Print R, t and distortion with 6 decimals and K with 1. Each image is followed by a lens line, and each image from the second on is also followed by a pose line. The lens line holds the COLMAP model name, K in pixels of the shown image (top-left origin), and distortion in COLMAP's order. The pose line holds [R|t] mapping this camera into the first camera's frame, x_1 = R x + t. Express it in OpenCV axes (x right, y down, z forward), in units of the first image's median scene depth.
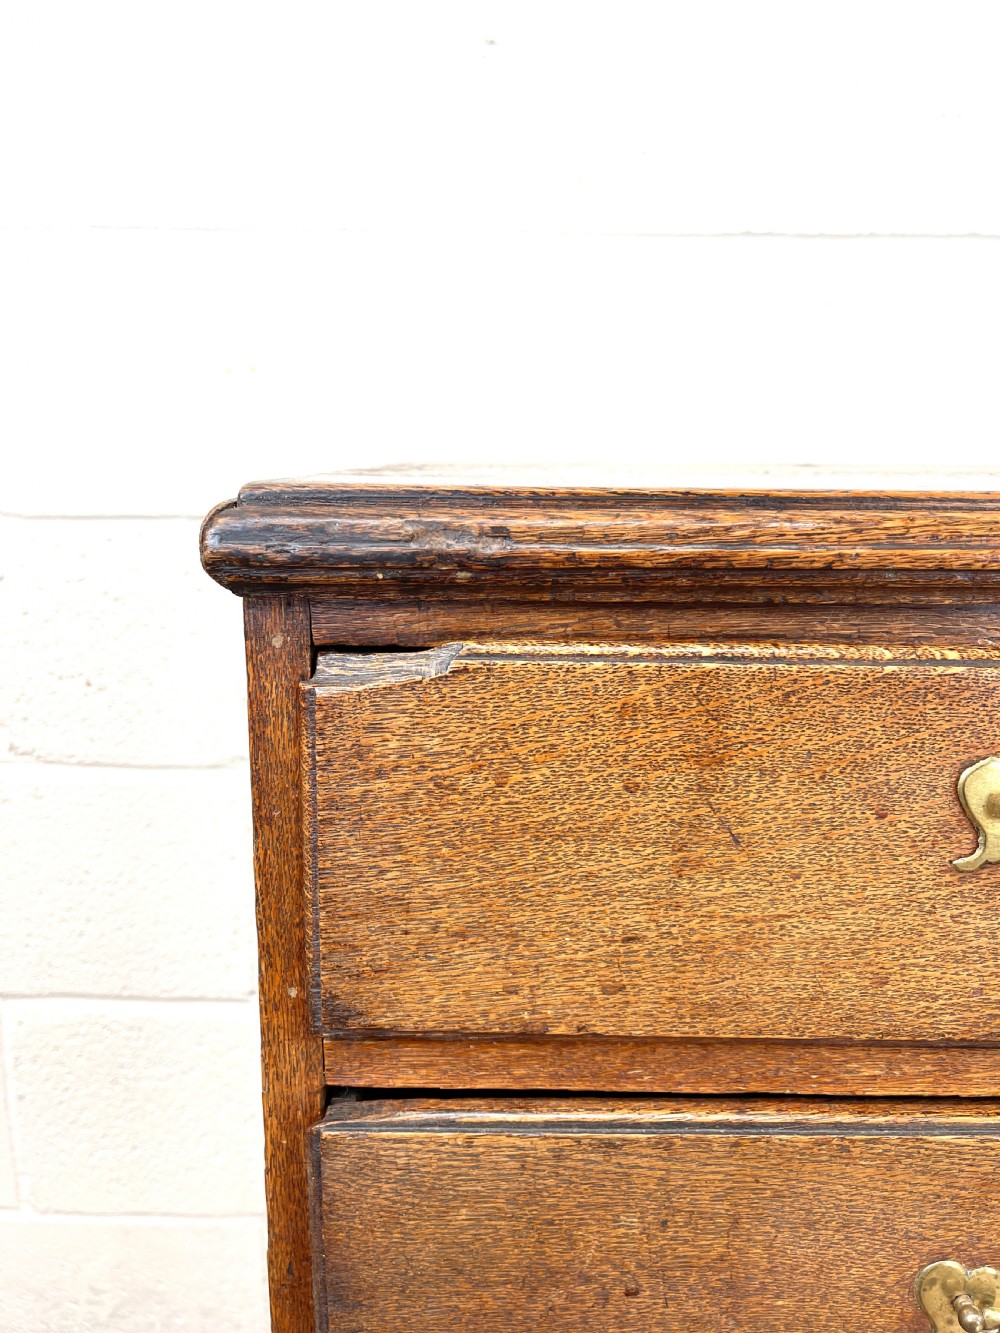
lens RADIAL K [[1009.7, 0, 505.7], [0, 1009.7, 669.8], [0, 0, 1]] dist [0.074841, -0.106587]
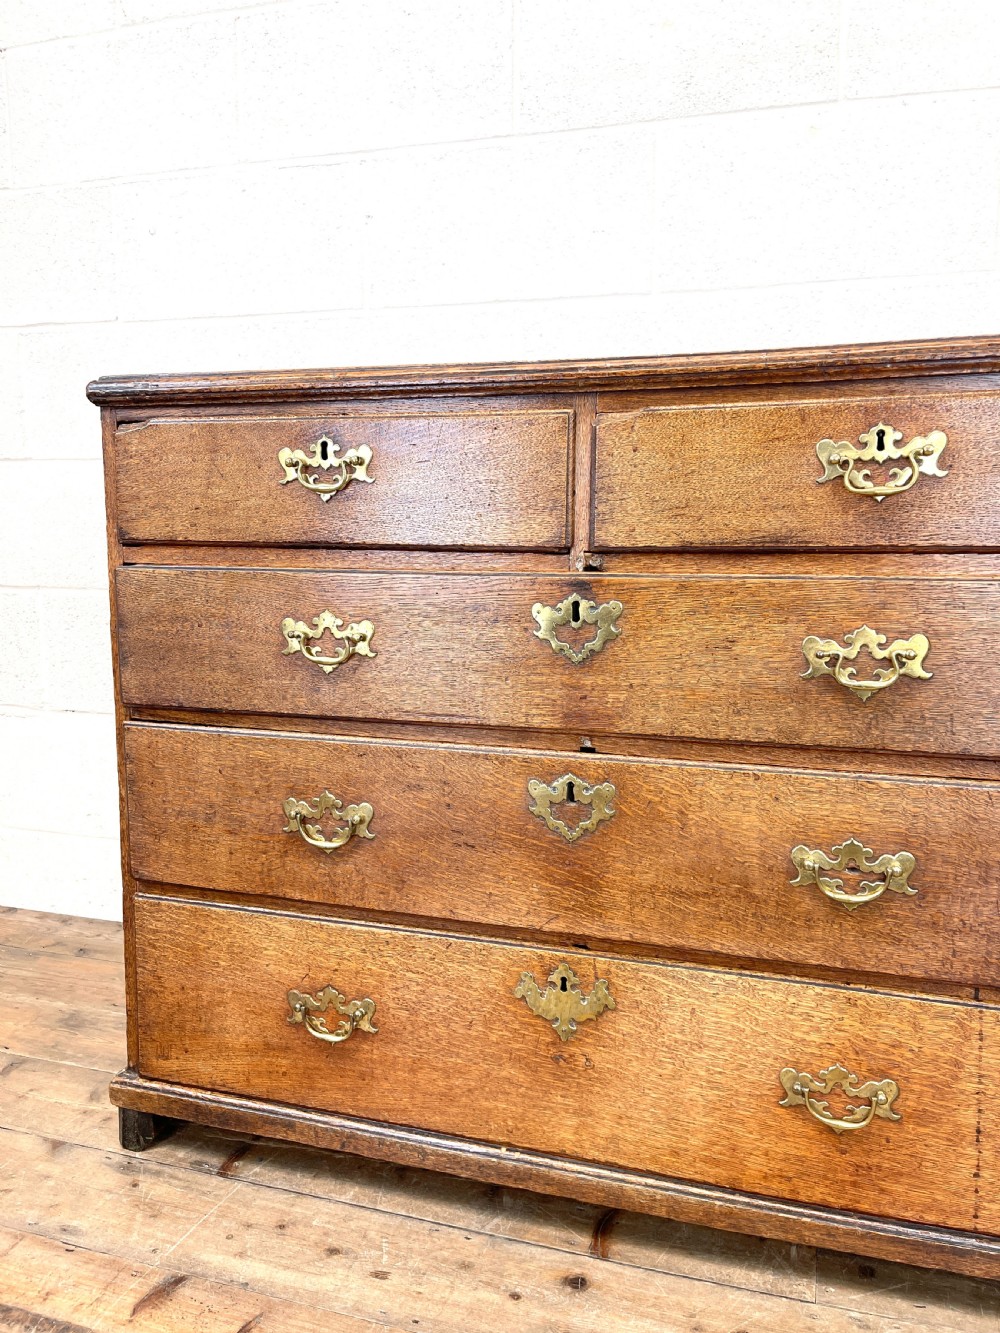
lens RADIAL K [[1006.3, 0, 500.0], [0, 1006.3, 666.5], [0, 0, 1]] dist [0.058009, -0.071387]
pose [[0.957392, 0.036764, -0.286441, 2.108690], [-0.059505, 0.995693, -0.071094, 0.987585], [0.282594, 0.085109, 0.955457, -1.904957]]
